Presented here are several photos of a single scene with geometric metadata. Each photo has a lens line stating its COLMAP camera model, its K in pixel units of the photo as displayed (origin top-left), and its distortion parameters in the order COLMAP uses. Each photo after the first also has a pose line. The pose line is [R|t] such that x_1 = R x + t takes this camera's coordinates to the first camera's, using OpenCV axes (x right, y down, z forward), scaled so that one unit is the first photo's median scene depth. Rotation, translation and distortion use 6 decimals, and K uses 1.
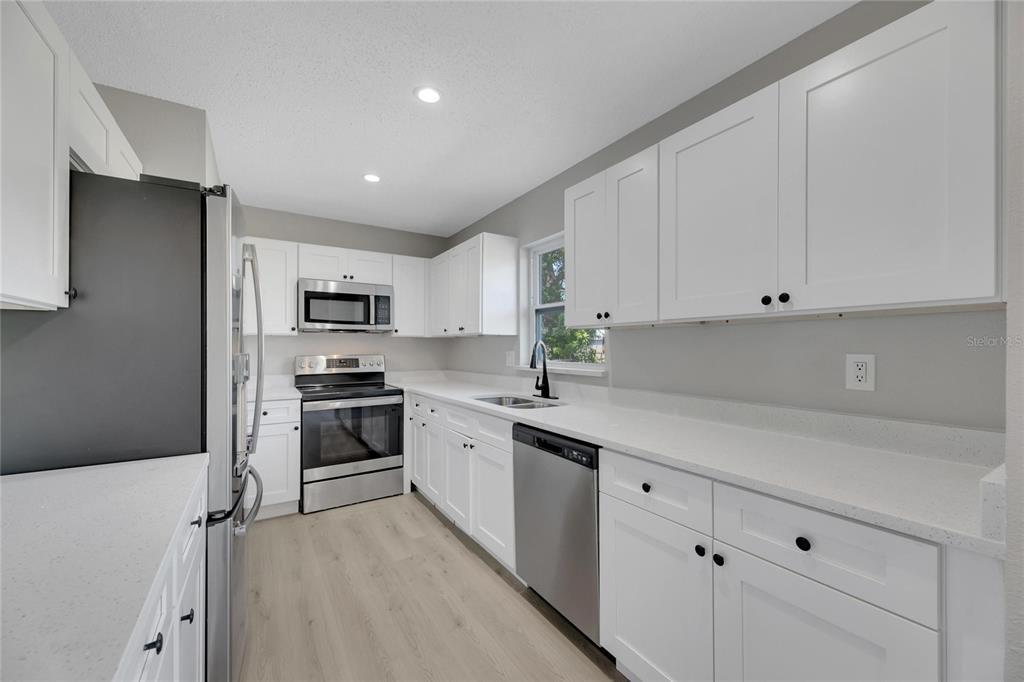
lens RADIAL K [[405.5, 0, 513.9], [0, 405.5, 345.6], [0, 0, 1]] dist [-0.001341, -0.000214]
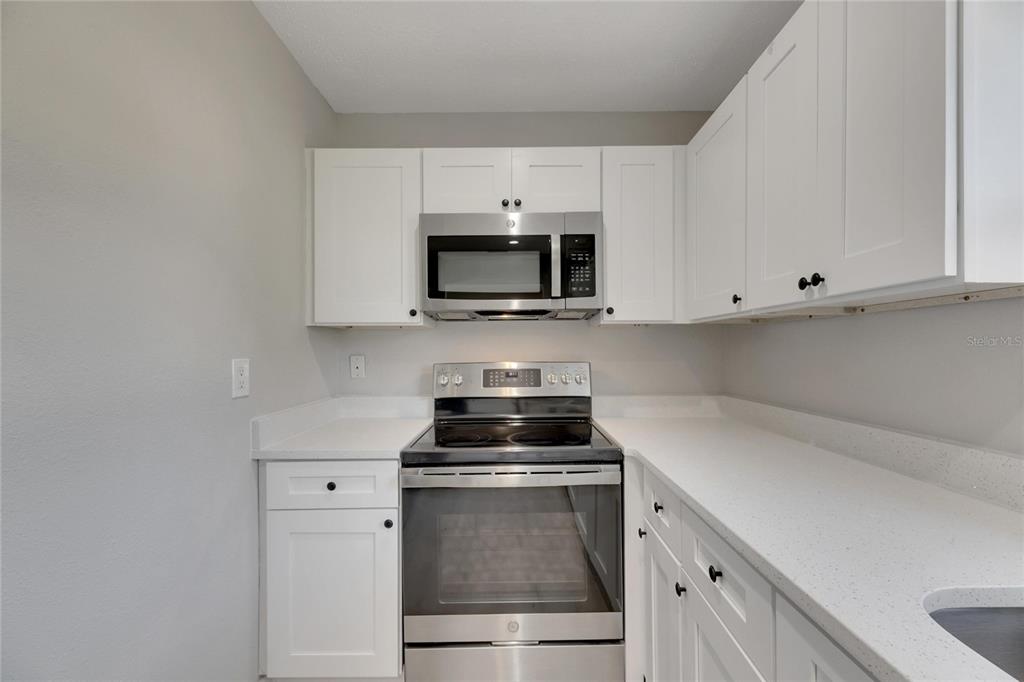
lens RADIAL K [[413.4, 0, 515.8], [0, 413.4, 346.7], [0, 0, 1]] dist [0.011646, -0.000421]
pose [[0.845055, -0.006297, -0.534643, -0.141582], [0.007232, 0.999974, -0.000347, 0.003649], [0.534631, -0.003574, 0.845078, 0.594484]]
